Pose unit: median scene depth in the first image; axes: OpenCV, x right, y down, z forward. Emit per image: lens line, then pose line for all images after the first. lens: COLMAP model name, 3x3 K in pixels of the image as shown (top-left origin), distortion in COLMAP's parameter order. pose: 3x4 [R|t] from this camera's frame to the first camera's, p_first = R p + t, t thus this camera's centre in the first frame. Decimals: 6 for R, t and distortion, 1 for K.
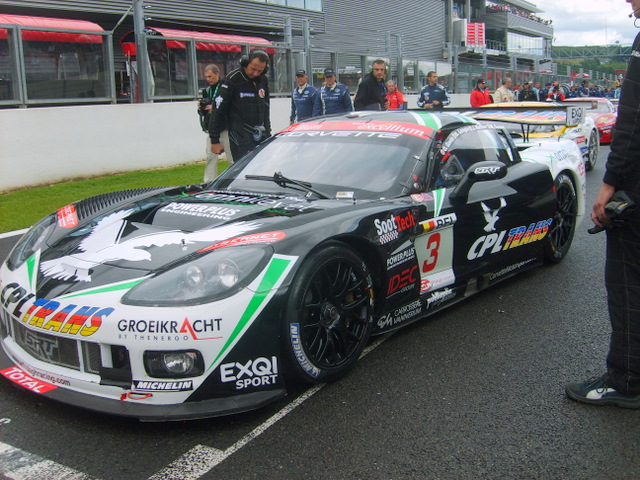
lens RADIAL K [[684.8, 0, 320.0], [0, 684.8, 240.0], [0, 0, 1]] dist [-0.147220, 0.118121]
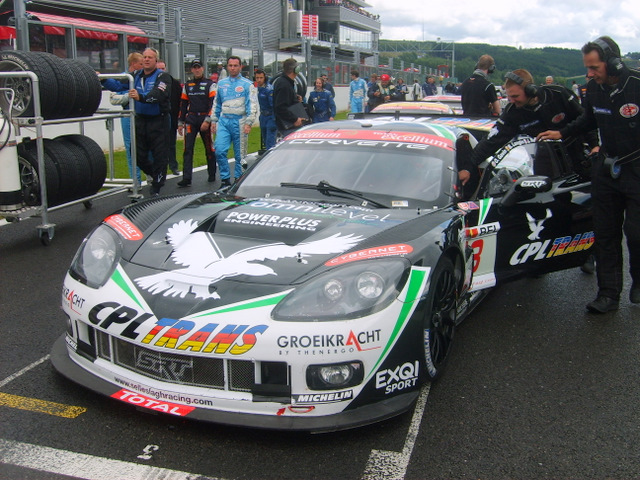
lens RADIAL K [[684.8, 0, 320.0], [0, 684.8, 240.0], [0, 0, 1]] dist [-0.147220, 0.118121]
pose [[0.967724, -0.020247, 0.251196, -0.469470], [0.015900, 0.999687, 0.019326, -0.043003], [-0.251509, -0.014708, 0.967743, -0.002327]]
